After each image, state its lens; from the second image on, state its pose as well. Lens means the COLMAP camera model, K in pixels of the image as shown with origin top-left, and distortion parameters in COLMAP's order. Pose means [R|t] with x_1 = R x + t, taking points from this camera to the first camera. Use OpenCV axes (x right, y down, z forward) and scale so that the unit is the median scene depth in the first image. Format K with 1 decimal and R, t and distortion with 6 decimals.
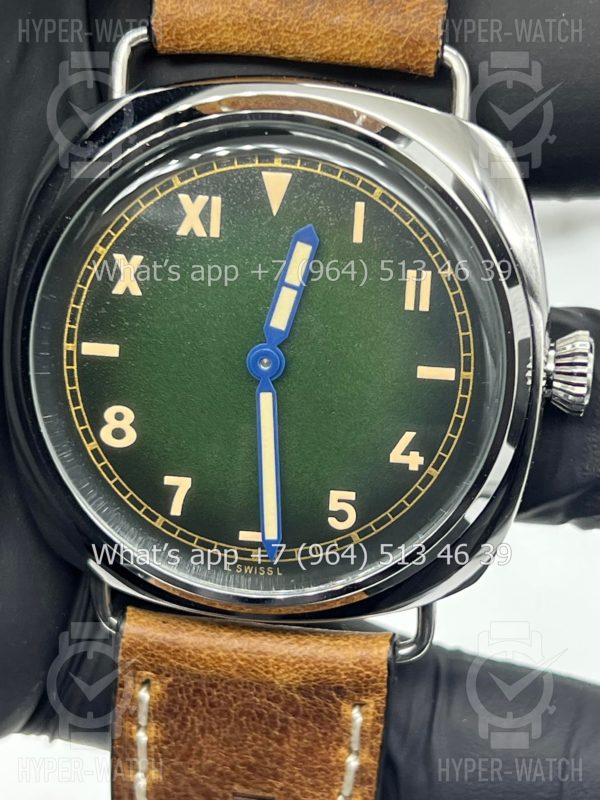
lens RADIAL K [[1841.7, 0, 291.9], [0, 1841.7, 395.5], [0, 0, 1]] dist [0.174623, 0.000000]
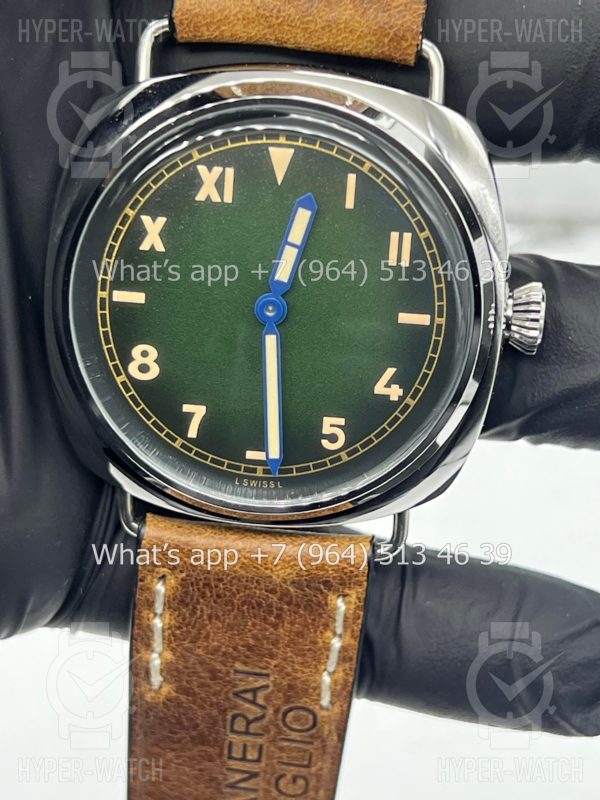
lens RADIAL K [[1841.7, 0, 295.4], [0, 1841.7, 398.1], [0, 0, 1]] dist [0.174623, 0.000000]
pose [[0.998972, 0.002100, 0.045276, -0.051064], [-0.004688, 0.998355, 0.057139, -0.028270], [-0.045081, -0.057293, 0.997339, -0.180770]]
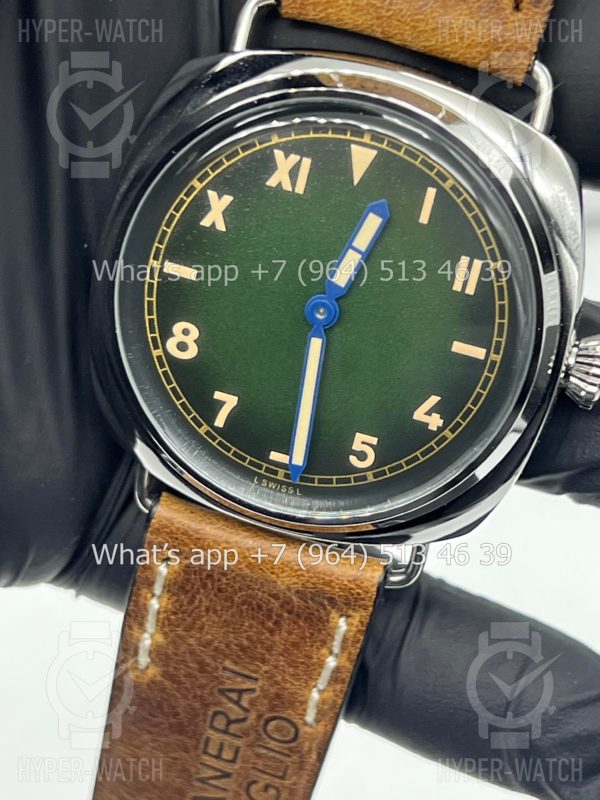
lens RADIAL K [[1841.7, 0, 285.4], [0, 1841.7, 401.1], [0, 0, 1]] dist [0.174623, 0.000000]
pose [[0.980818, 0.193339, -0.024814, 0.002420], [-0.190229, 0.977176, 0.094556, -0.065866], [0.042529, -0.088021, 0.995210, -0.125906]]
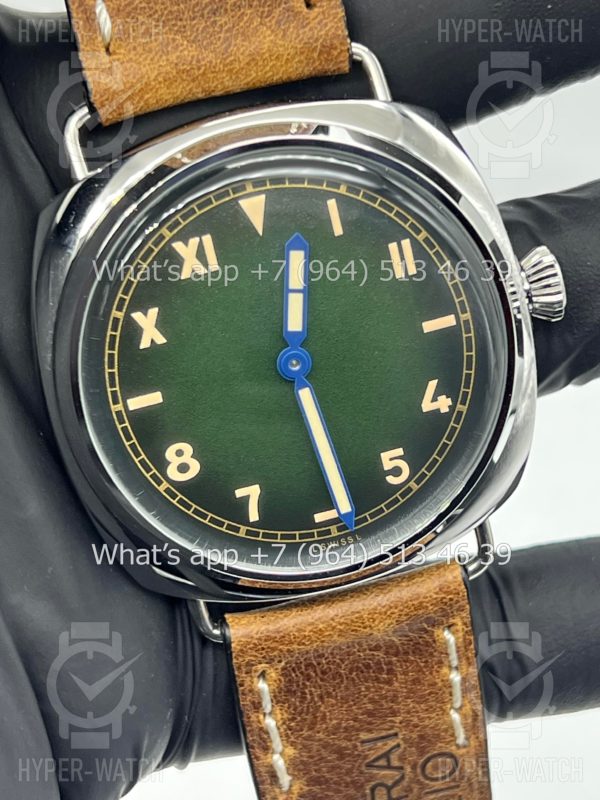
lens RADIAL K [[1841.7, 0, 300.9], [0, 1841.7, 405.0], [0, 0, 1]] dist [0.174623, 0.000000]
pose [[0.933106, -0.324825, 0.154279, -0.186990], [0.319678, 0.945763, 0.057779, -0.056233], [-0.164679, -0.004594, 0.986337, -0.093631]]
